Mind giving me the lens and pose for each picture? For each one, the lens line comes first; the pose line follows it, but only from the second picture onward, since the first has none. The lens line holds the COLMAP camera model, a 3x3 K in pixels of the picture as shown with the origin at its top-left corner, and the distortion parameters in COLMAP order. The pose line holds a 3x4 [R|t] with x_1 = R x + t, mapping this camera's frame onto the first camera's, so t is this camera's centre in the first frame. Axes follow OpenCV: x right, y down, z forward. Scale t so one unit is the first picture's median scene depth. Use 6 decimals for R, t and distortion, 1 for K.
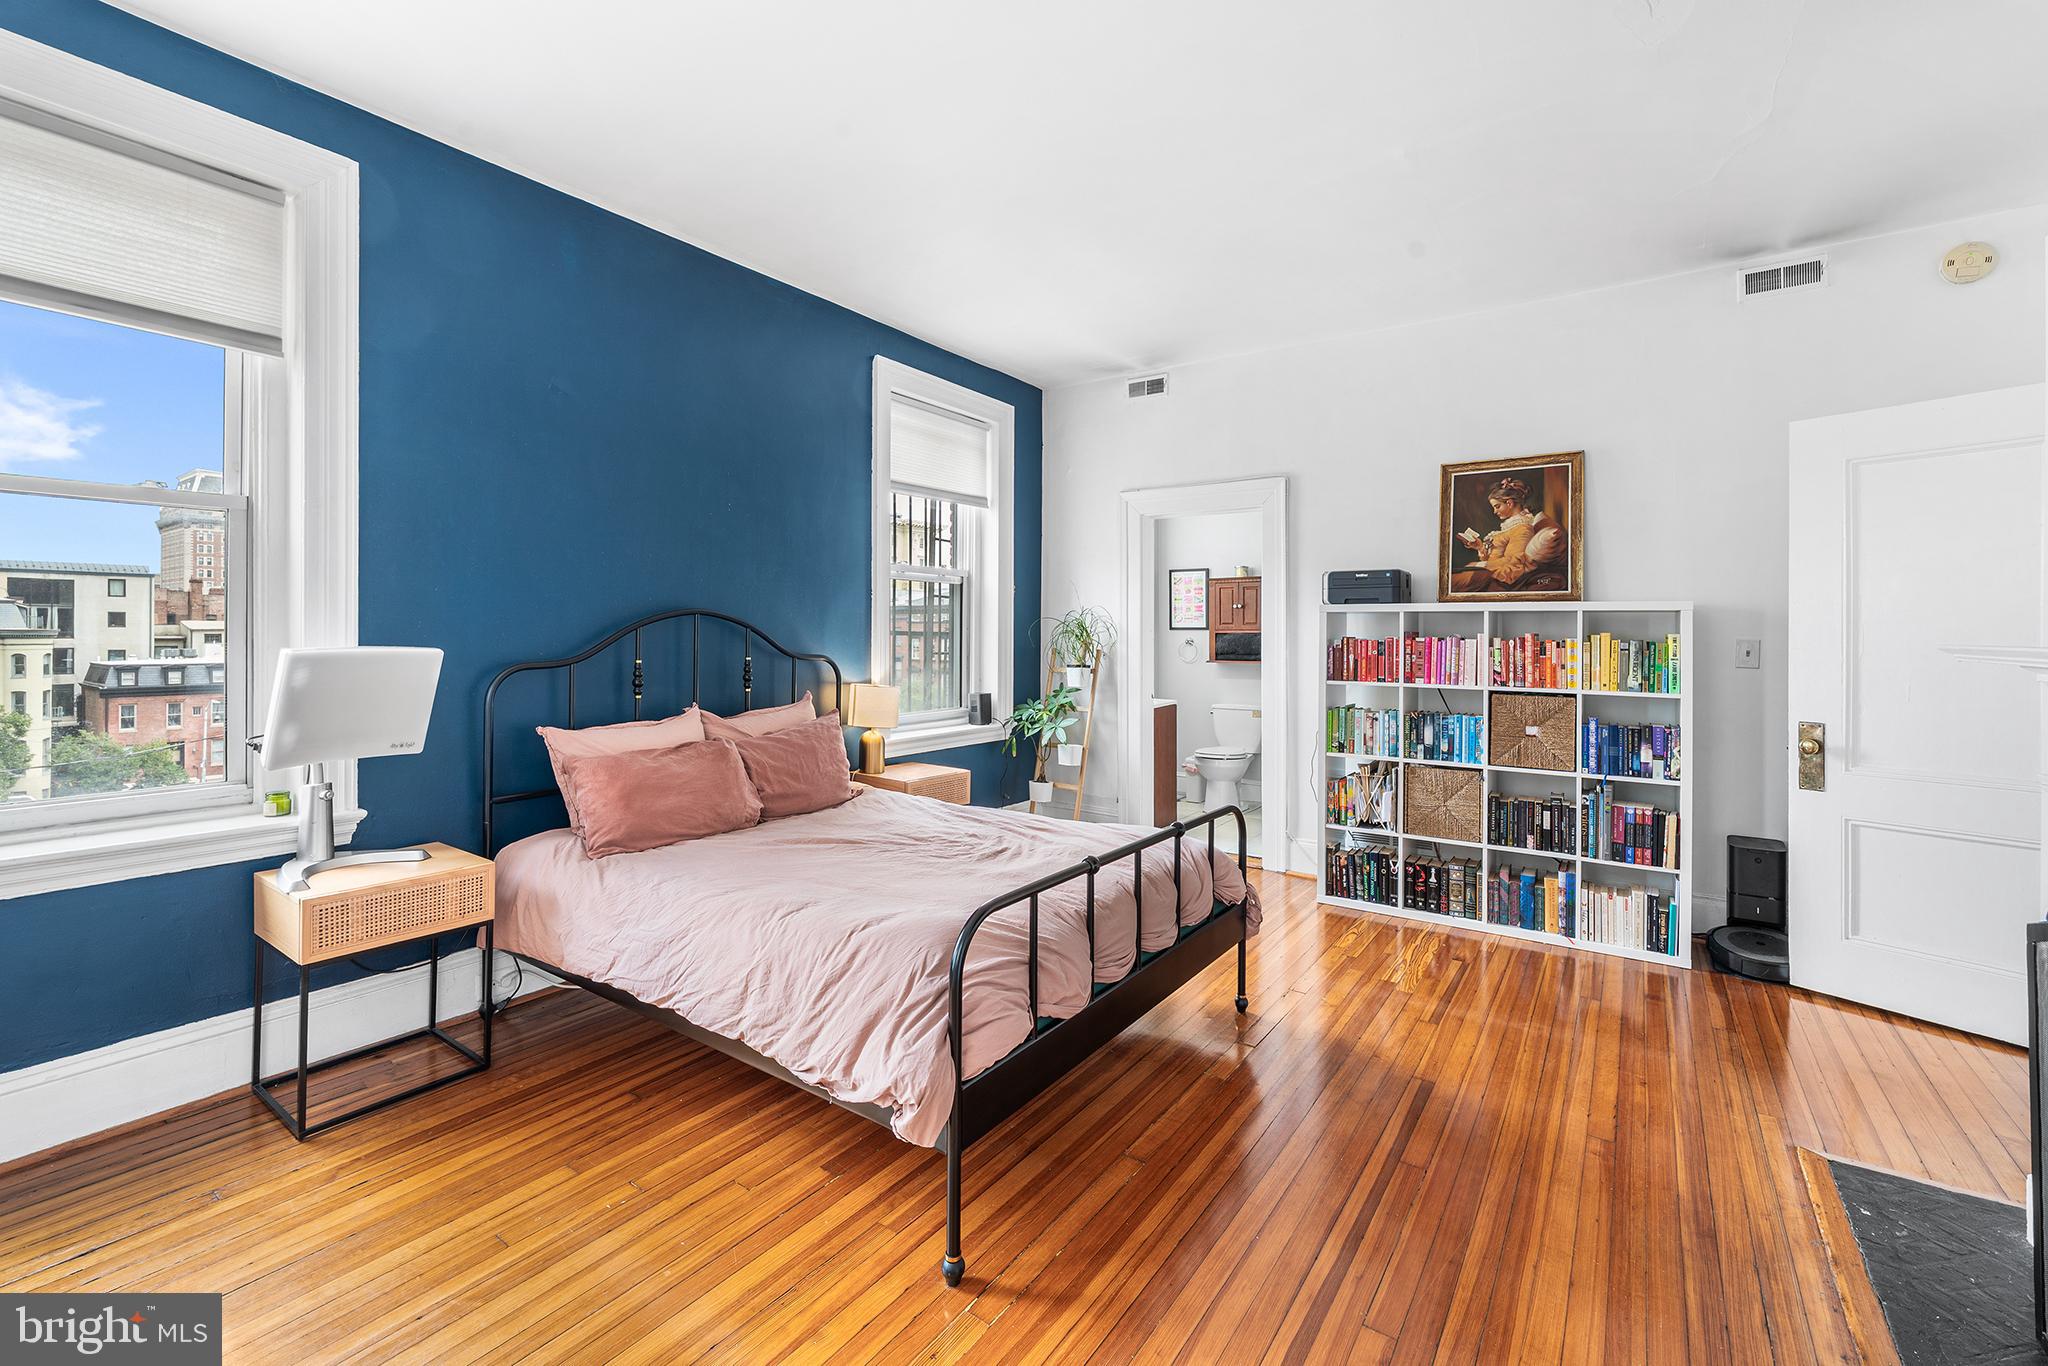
lens RADIAL K [[869.1, 0, 1027.3], [0, 869.1, 630.8], [0, 0, 1]] dist [0.000130, -0.000137]
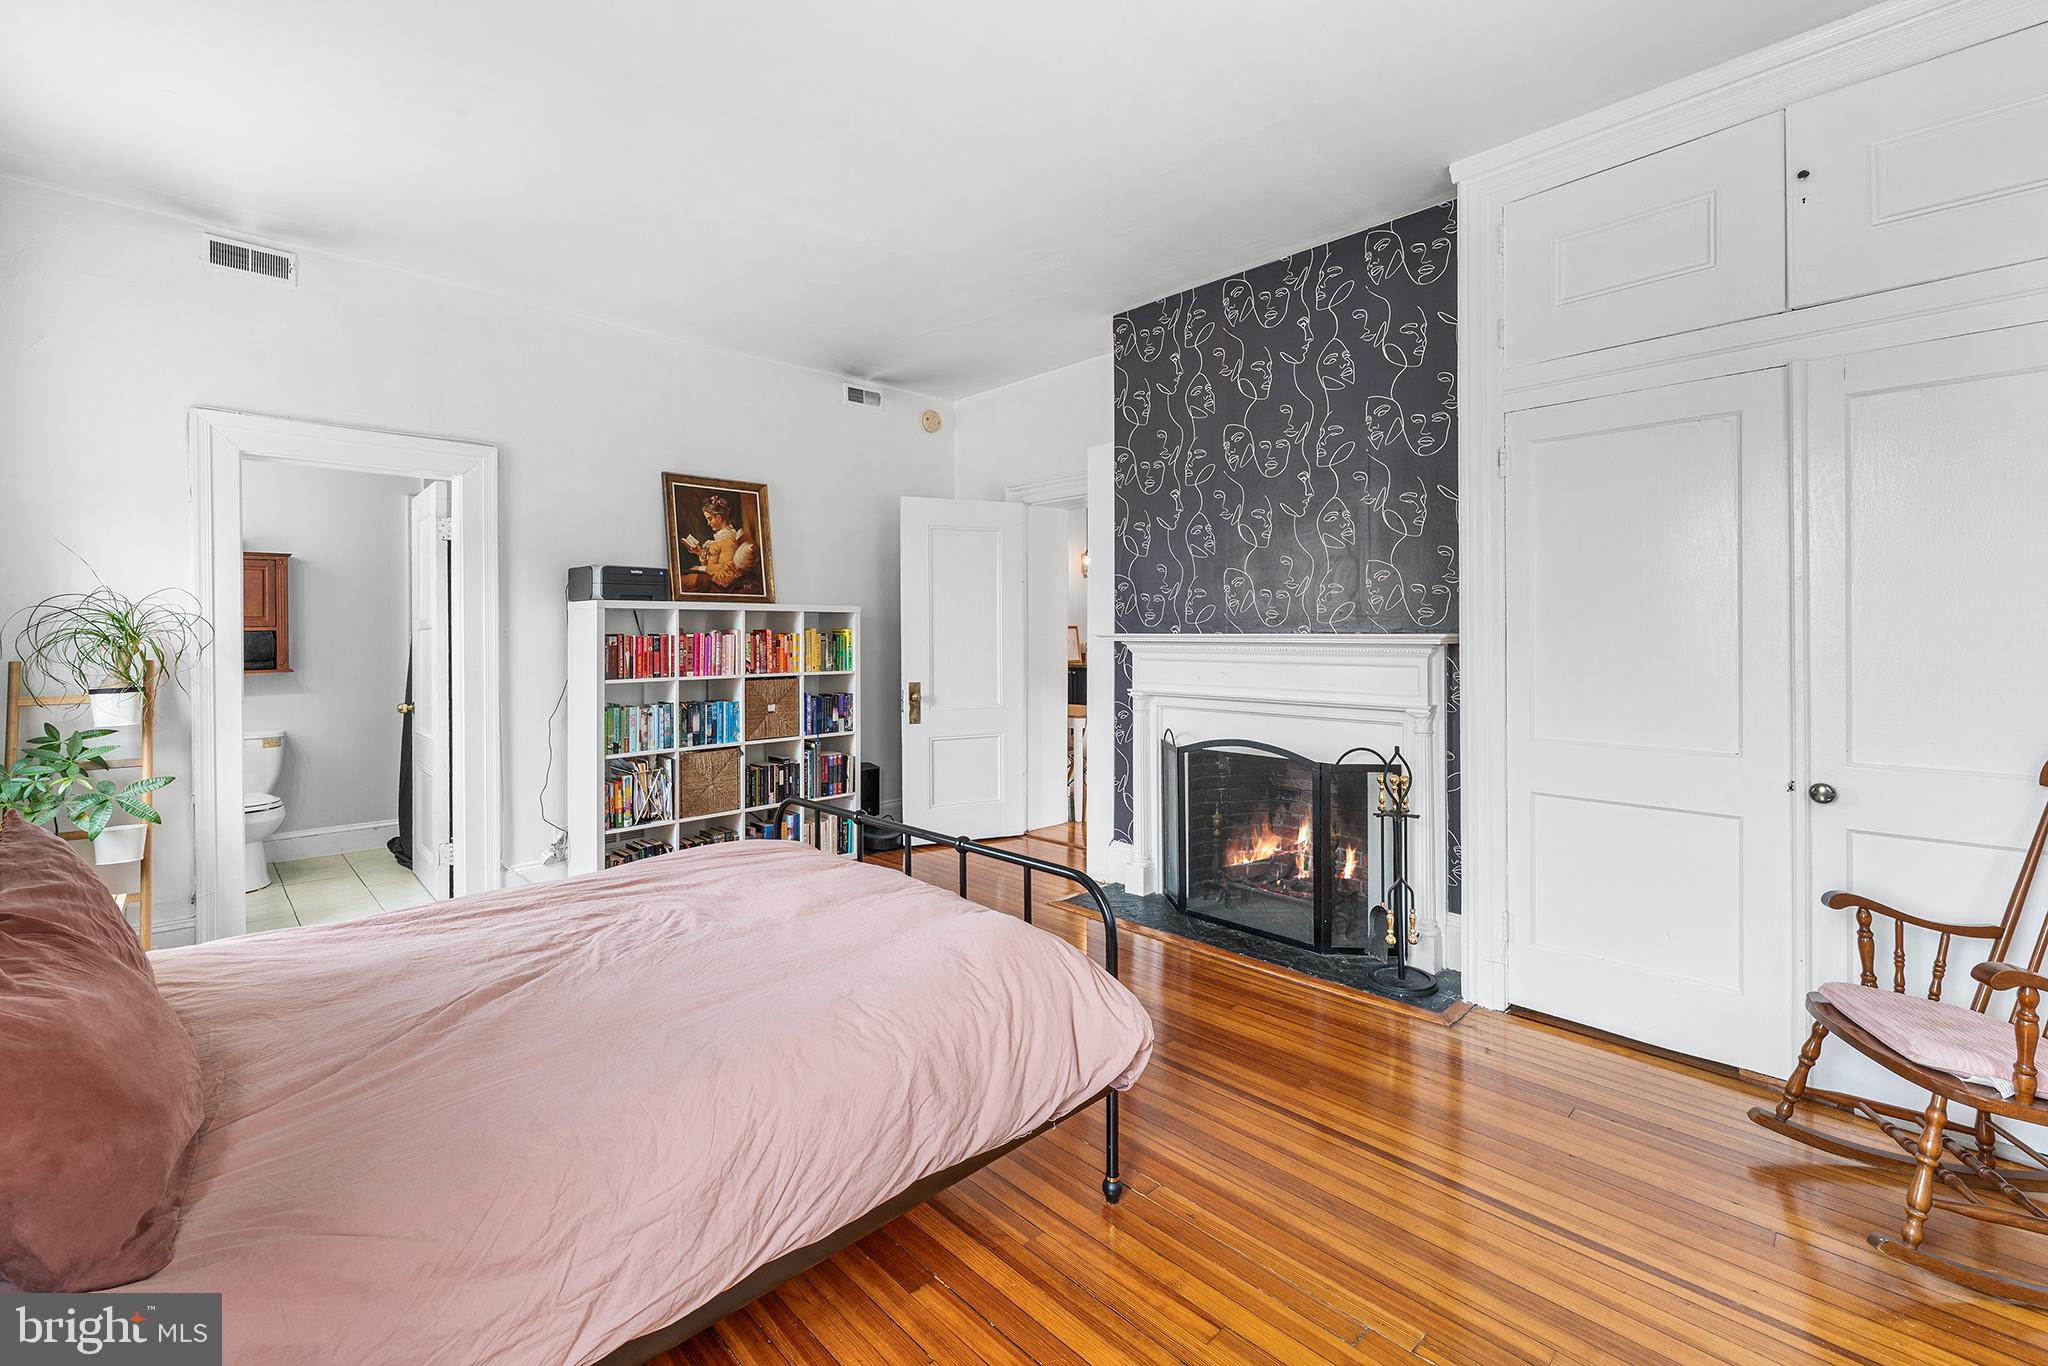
lens RADIAL K [[869.1, 0, 1027.3], [0, 869.1, 630.8], [0, 0, 1]] dist [0.000130, -0.000137]
pose [[0.181088, -0.008319, 0.983432, -0.537751], [-0.000225, 0.999964, 0.008501, -0.005289], [-0.983467, -0.001761, 0.181080, 0.396386]]
